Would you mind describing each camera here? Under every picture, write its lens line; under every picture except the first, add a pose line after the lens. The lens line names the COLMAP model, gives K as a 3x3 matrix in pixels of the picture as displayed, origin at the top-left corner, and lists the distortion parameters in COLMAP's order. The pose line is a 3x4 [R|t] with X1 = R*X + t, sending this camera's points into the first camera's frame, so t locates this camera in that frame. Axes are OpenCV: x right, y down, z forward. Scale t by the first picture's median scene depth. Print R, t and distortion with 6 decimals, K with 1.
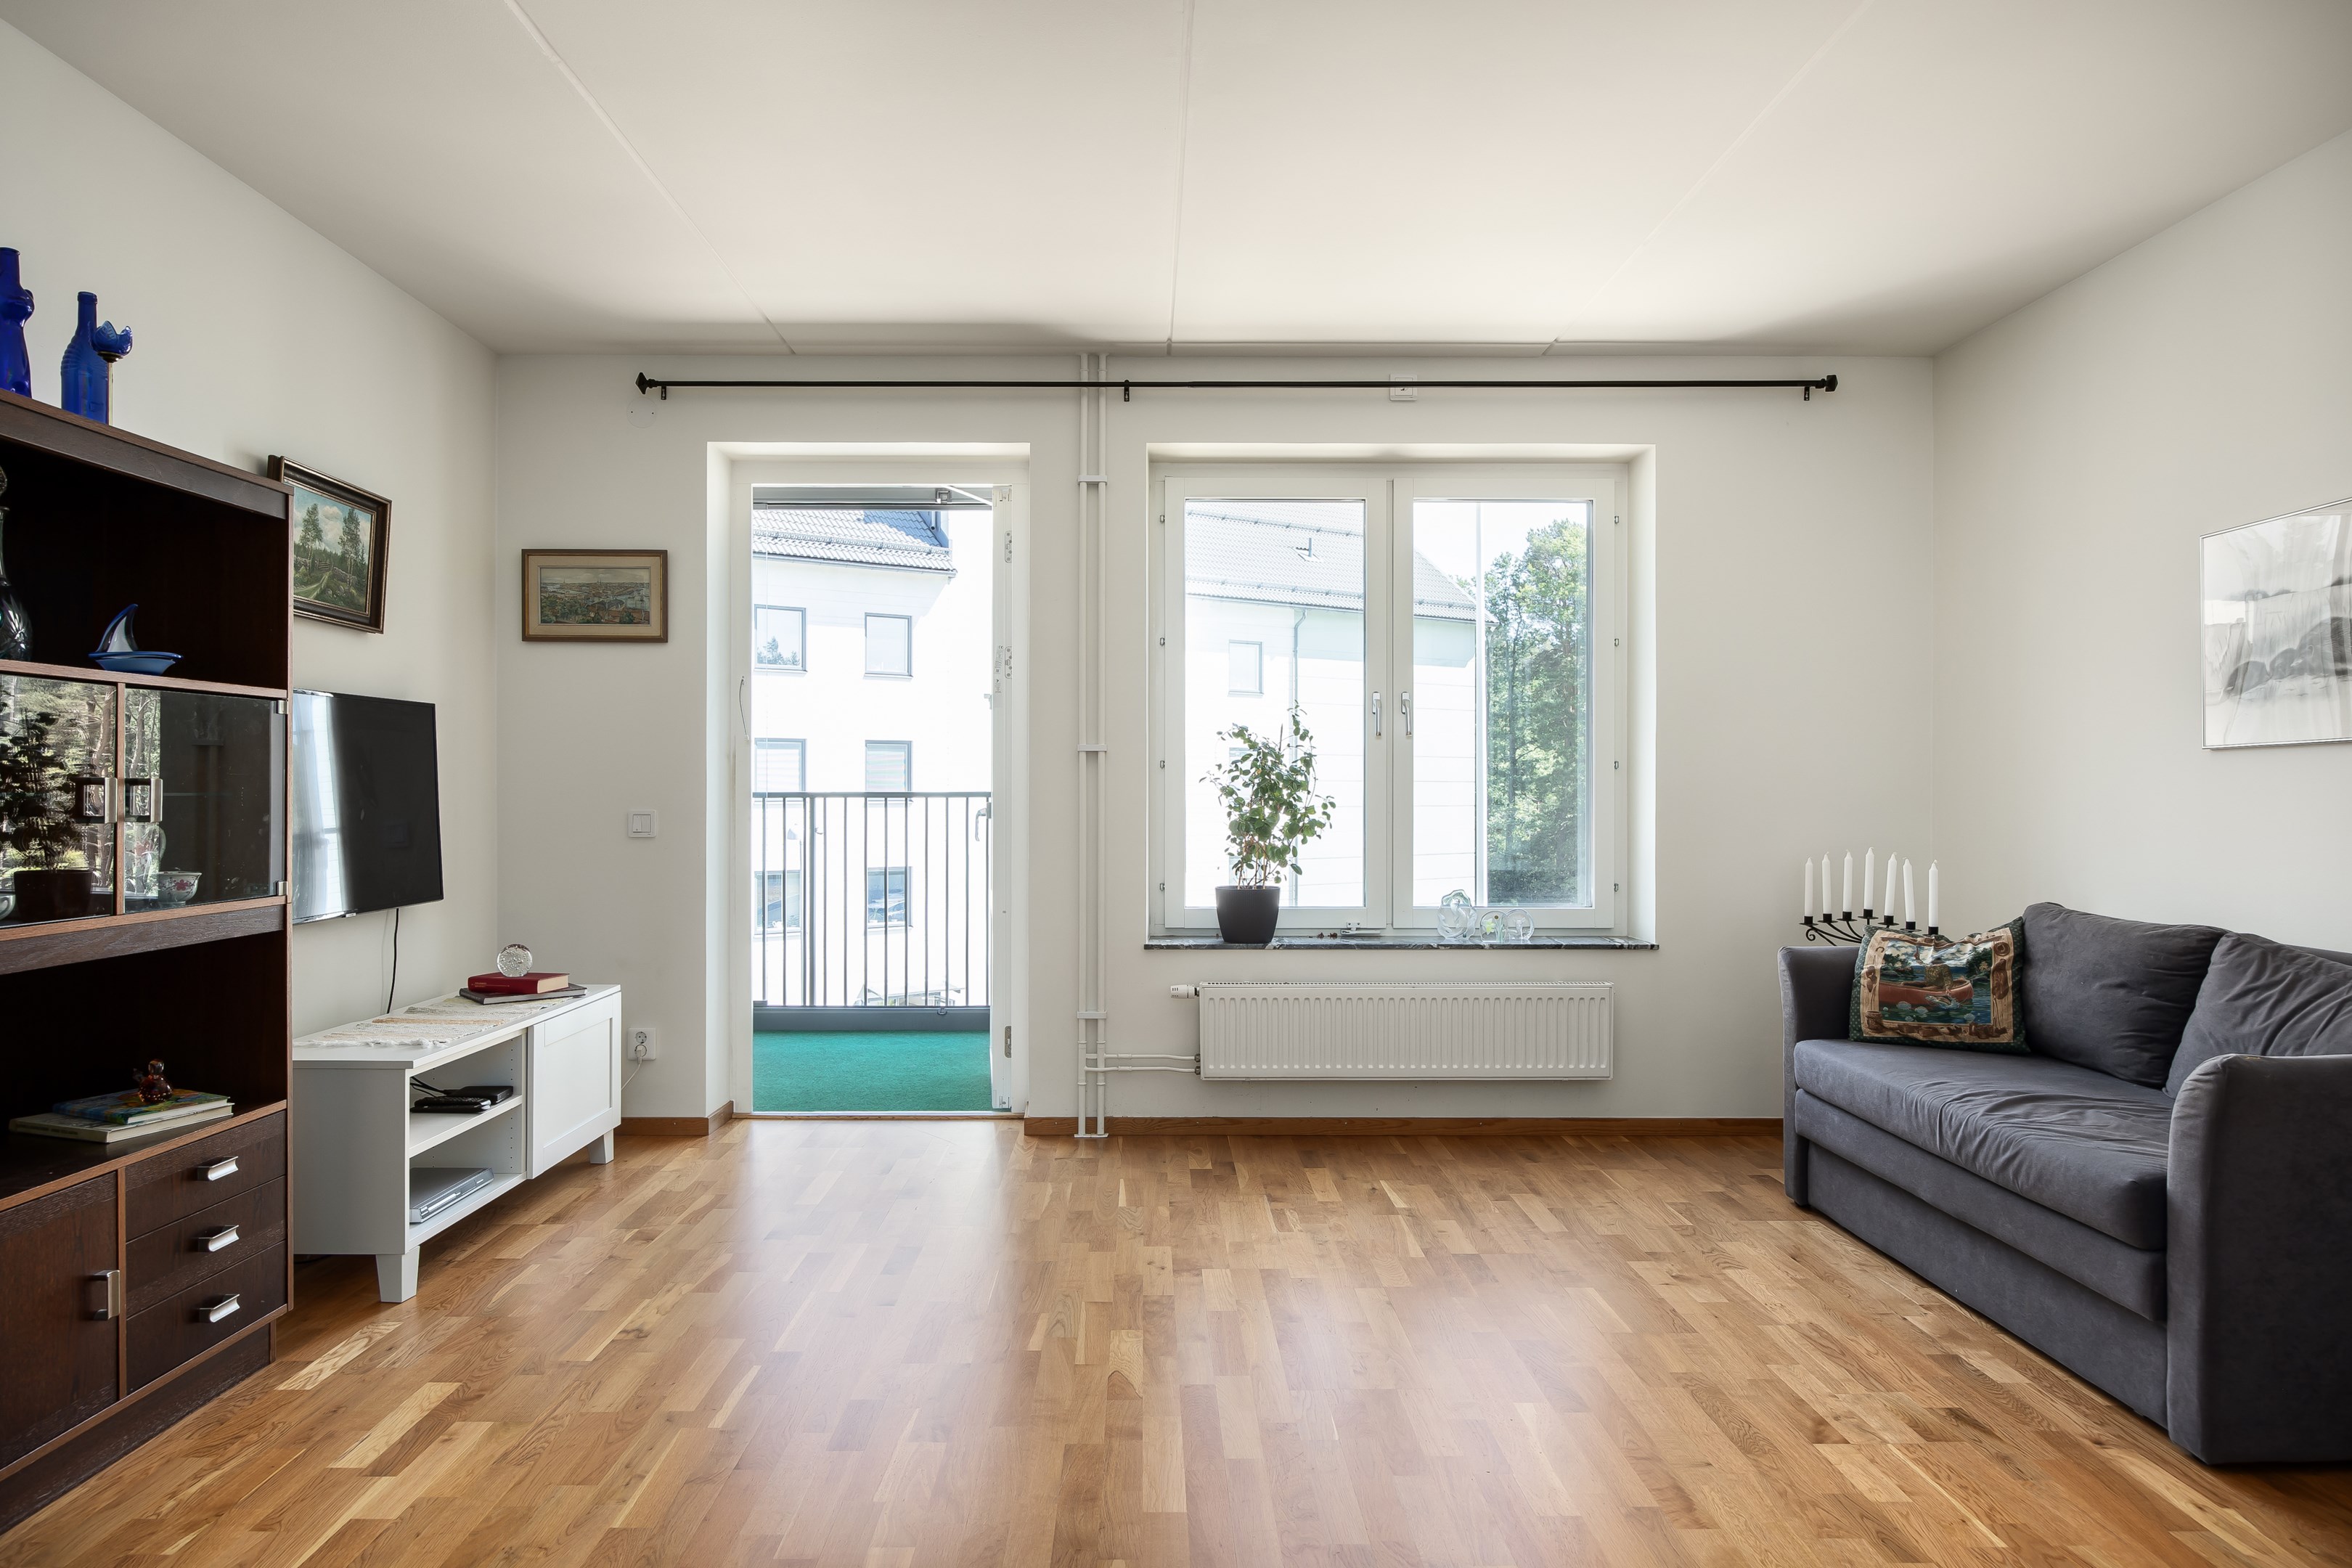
lens RADIAL K [[1454.3, 0, 1176.0], [0, 1454.3, 784.0], [0, 0, 1]] dist [-0.002630, 0.000101]
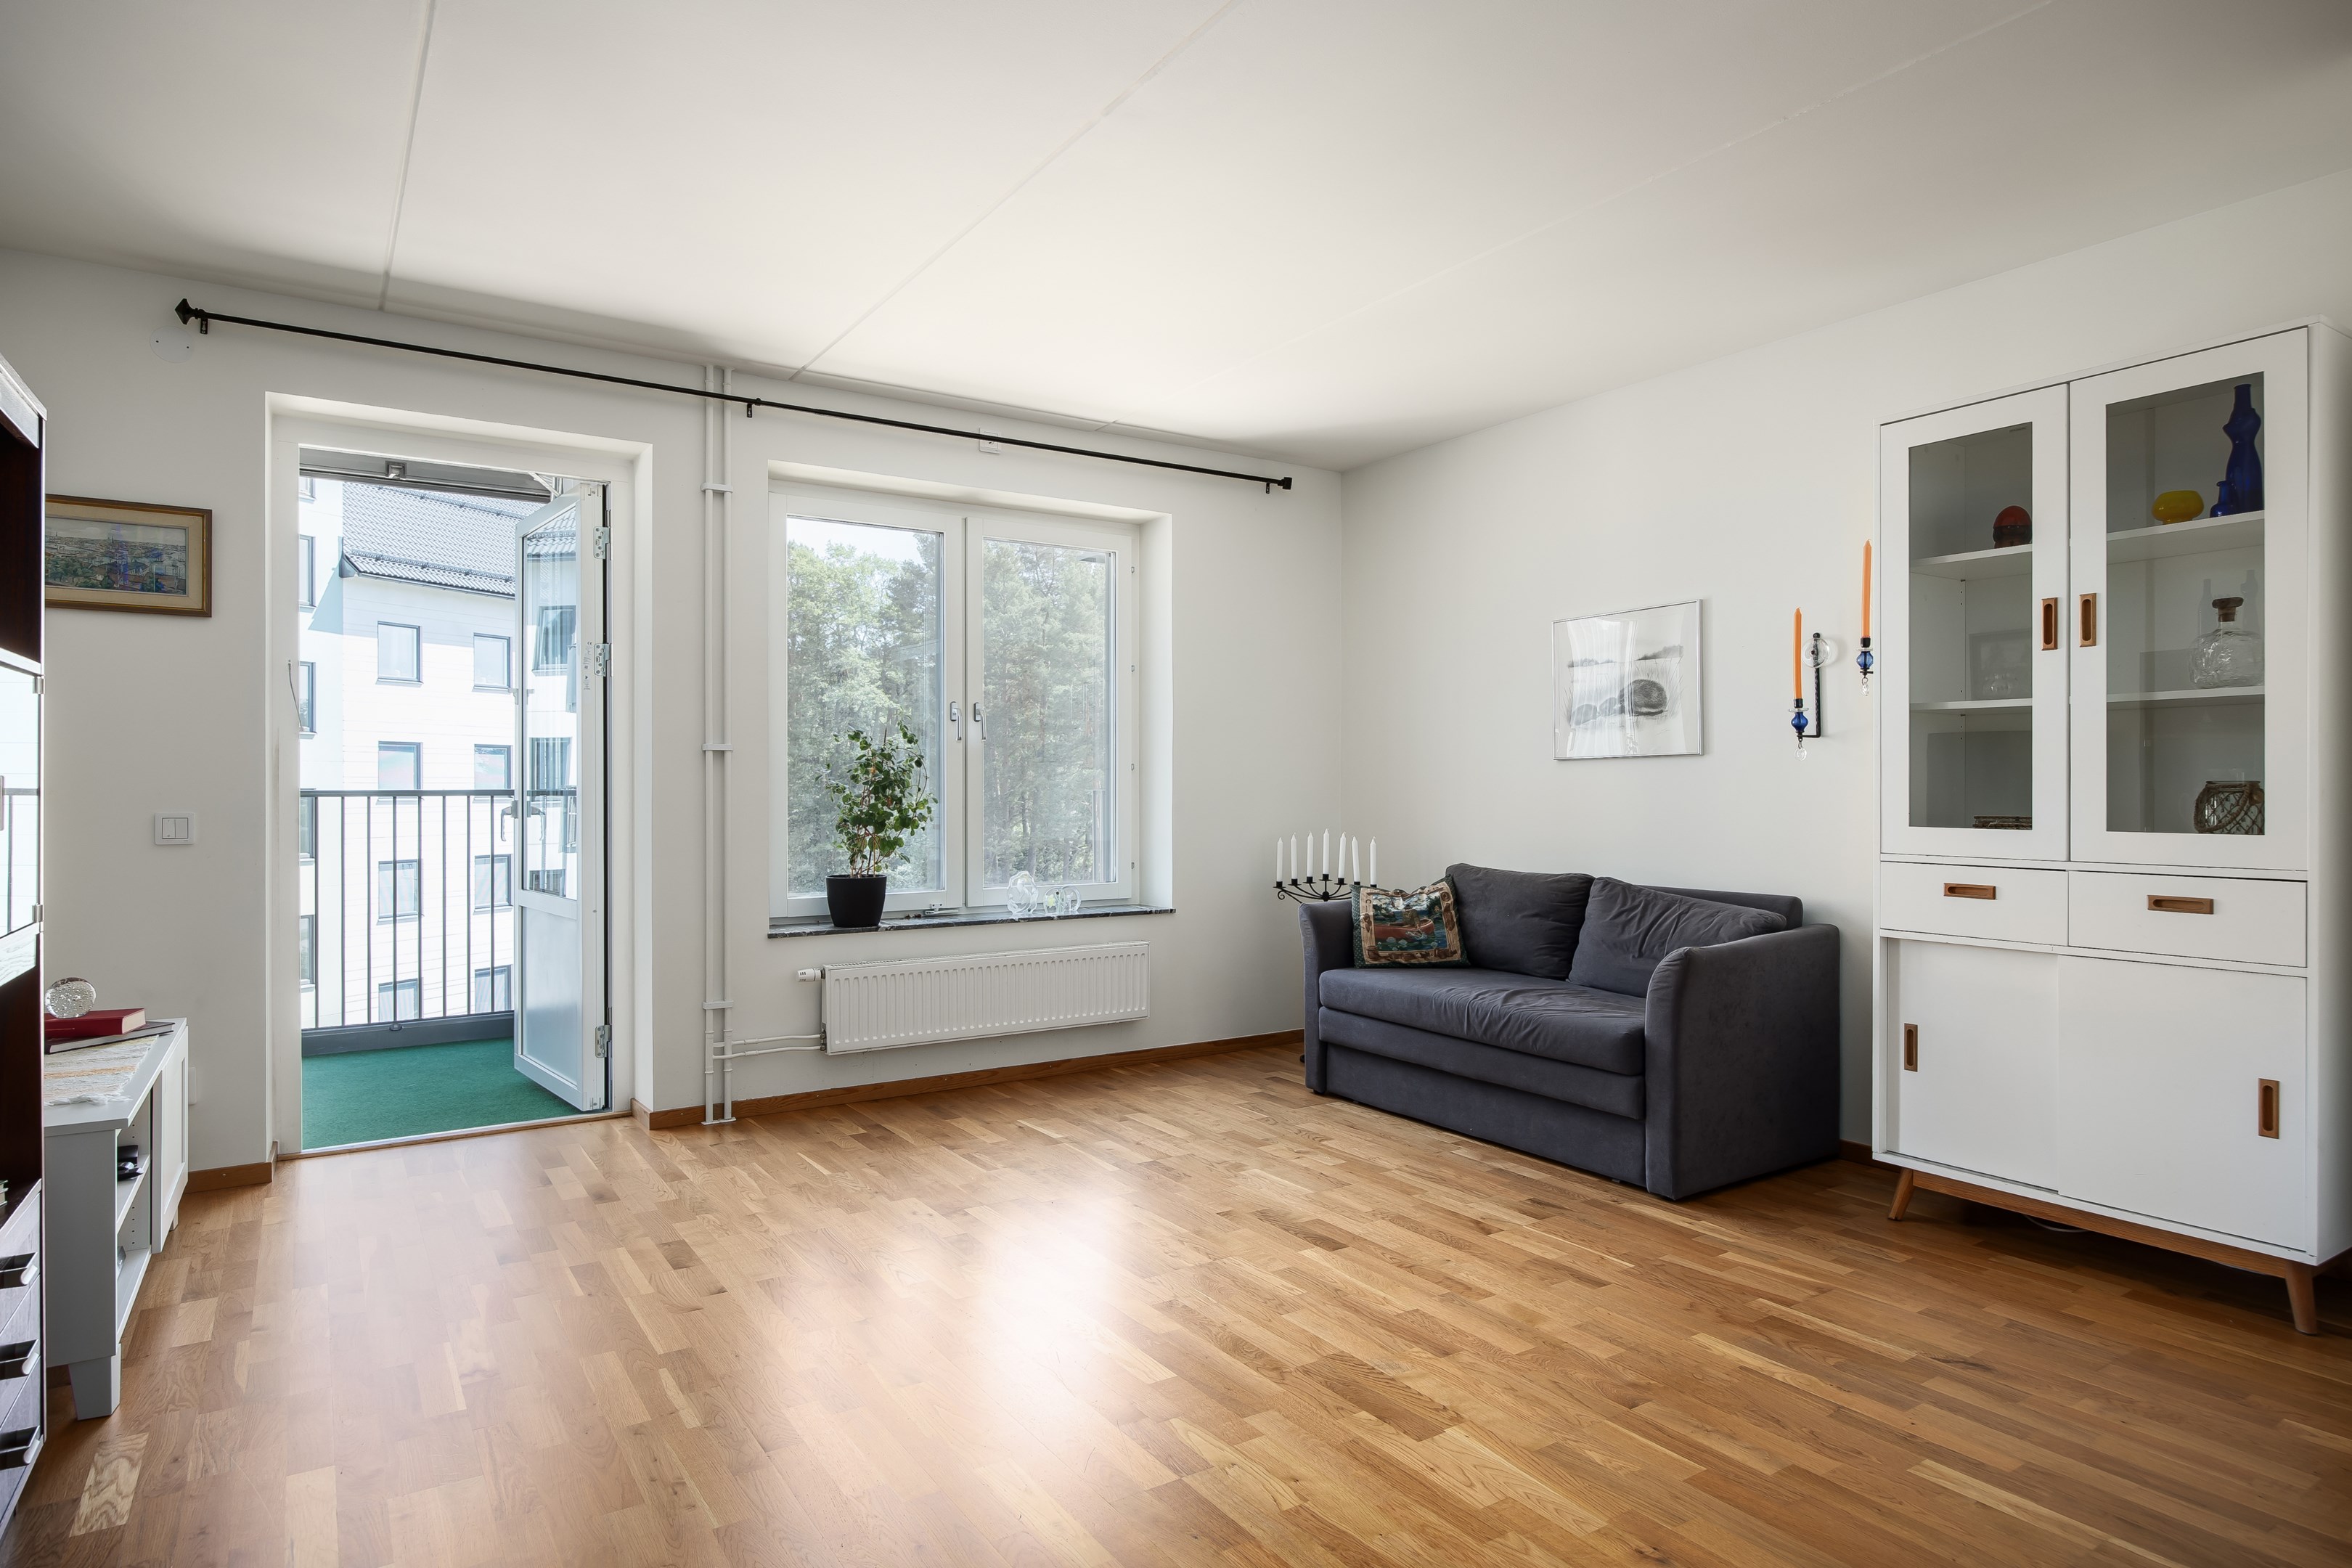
lens RADIAL K [[1325.0, 0, 1176.0], [0, 1325.0, 784.0], [0, 0, 1]] dist [-0.000239, 0.001078]
pose [[0.837818, -0.000270, 0.545949, -0.361461], [-0.000800, 0.999998, 0.001723, -0.000635], [-0.545949, -0.001881, 0.837816, 0.037512]]
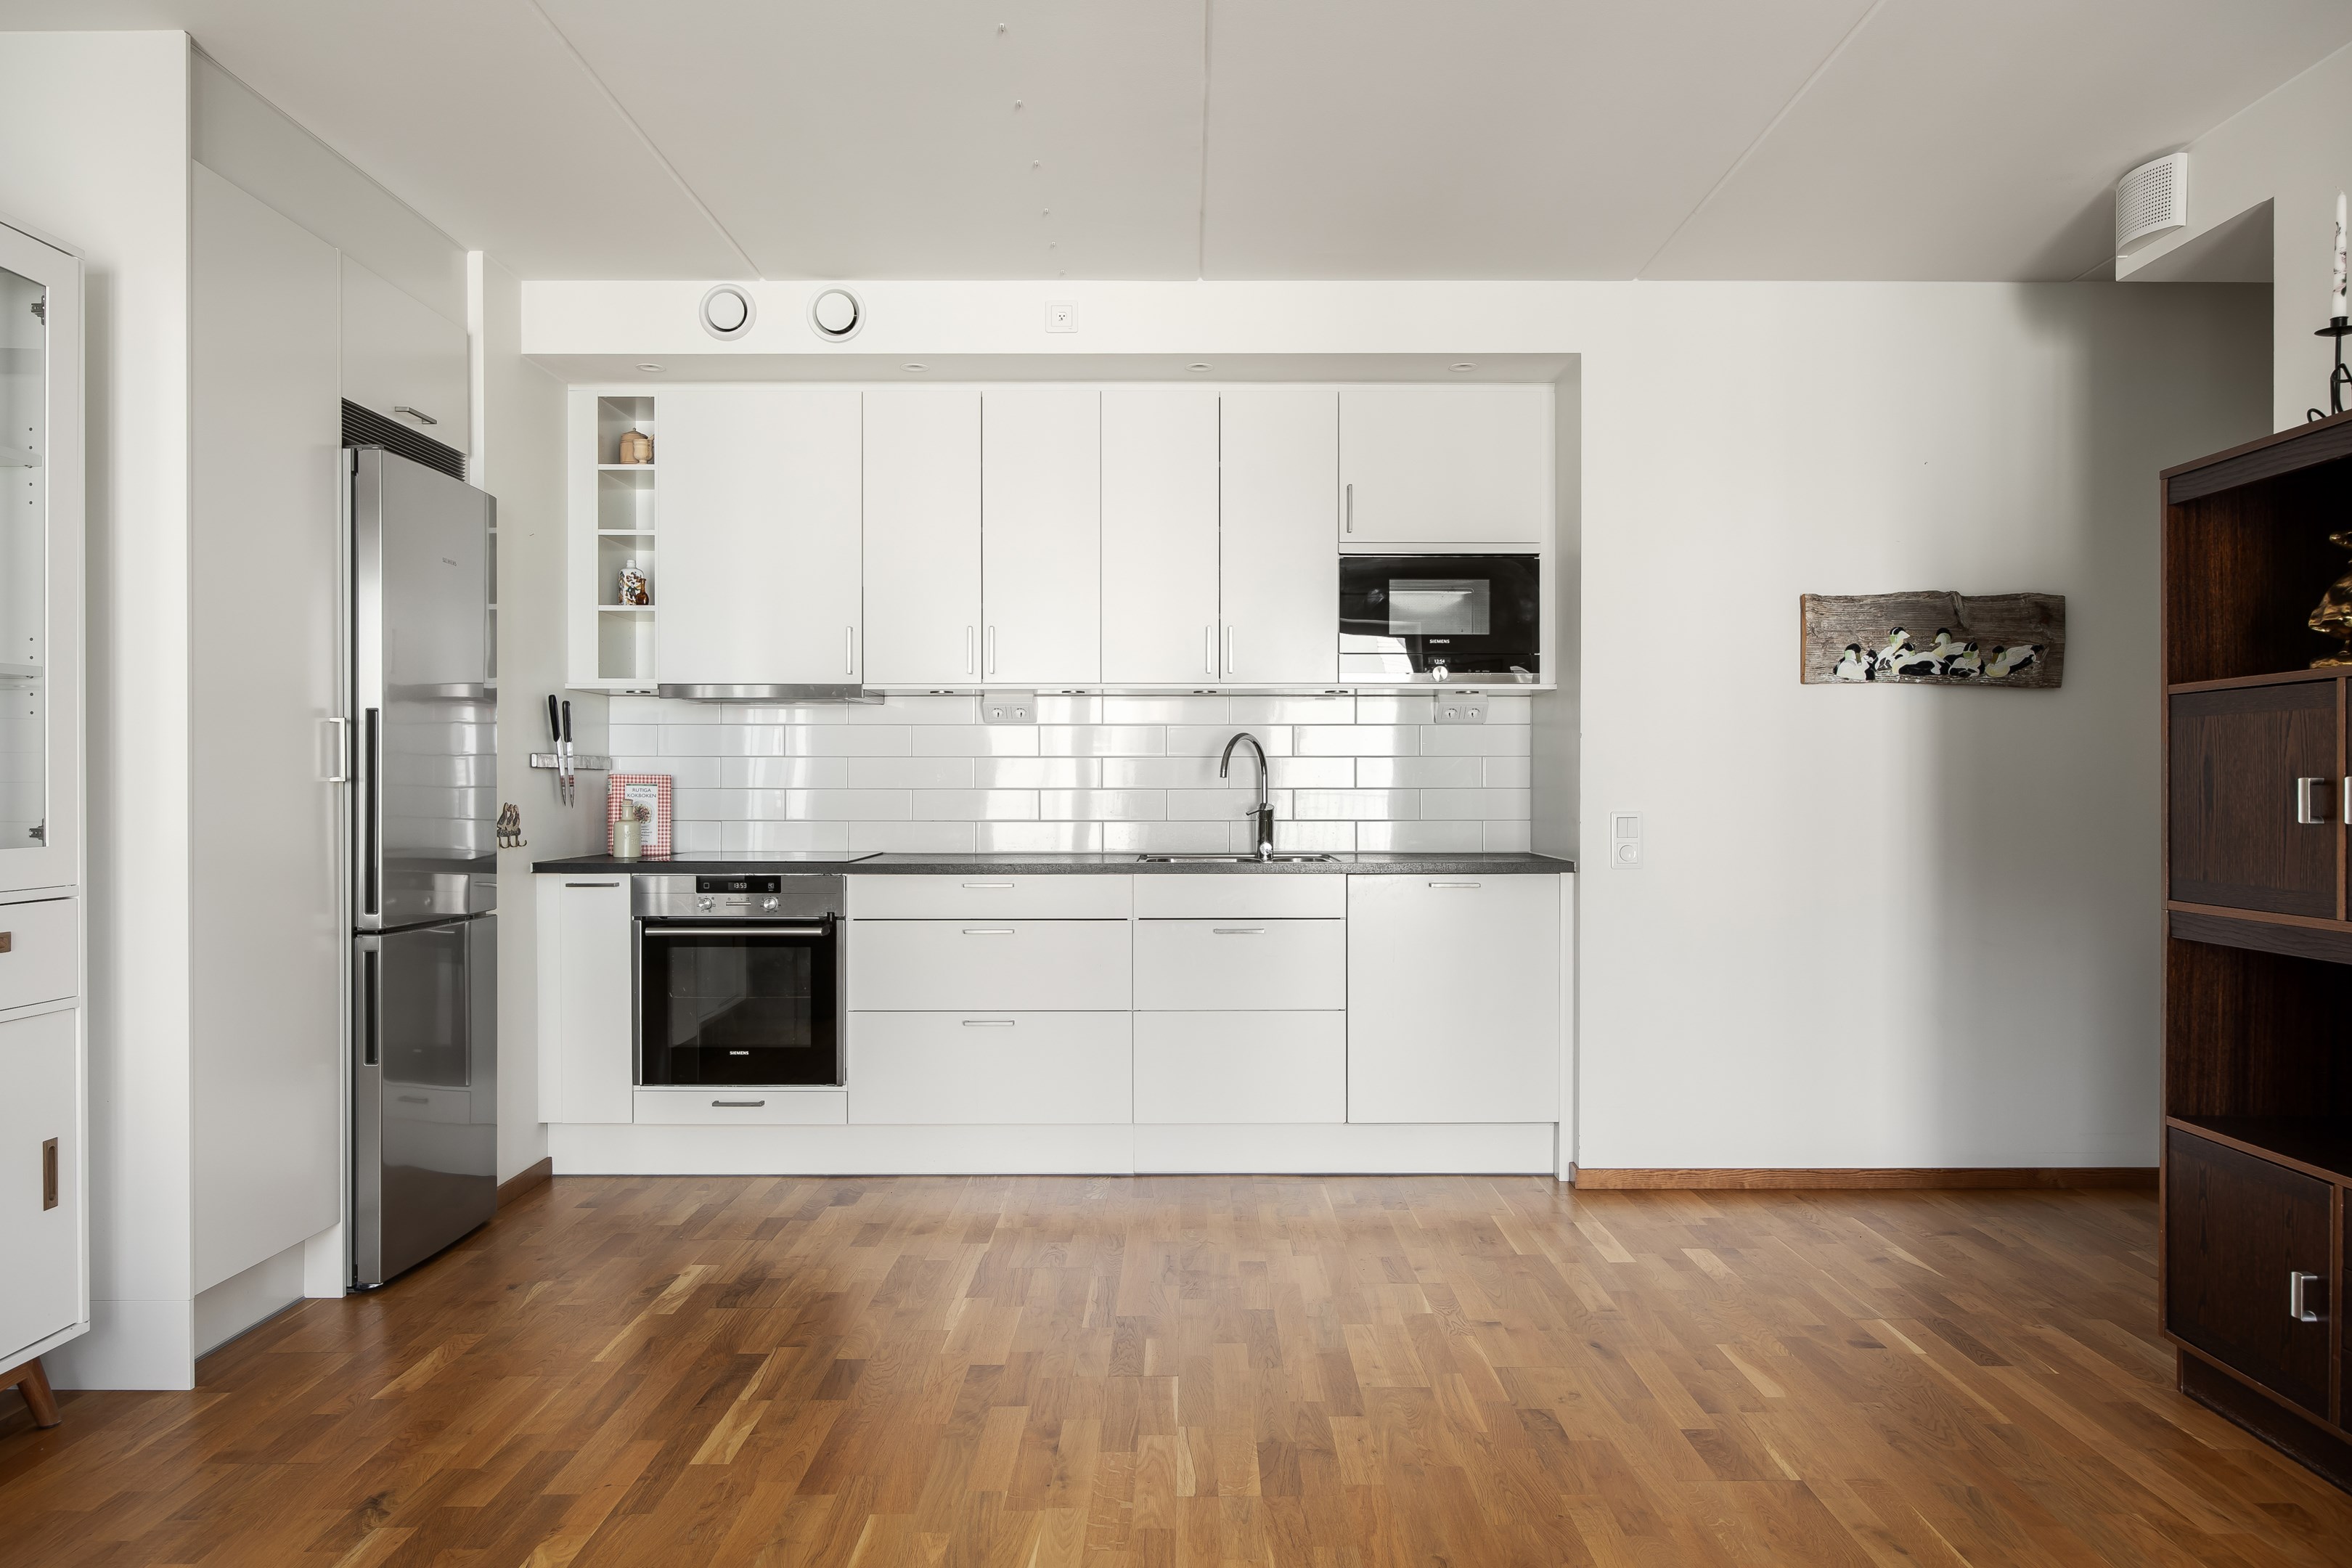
lens RADIAL K [[1515.3, 0, 1183.5], [0, 1515.3, 800.7], [0, 0, 1]] dist [-0.001188, -0.002826]
pose [[-0.999974, -0.001924, 0.006921, 0.016477], [-0.001893, 0.999988, 0.004524, 0.002412], [-0.006930, 0.004510, -0.999966, 1.017496]]
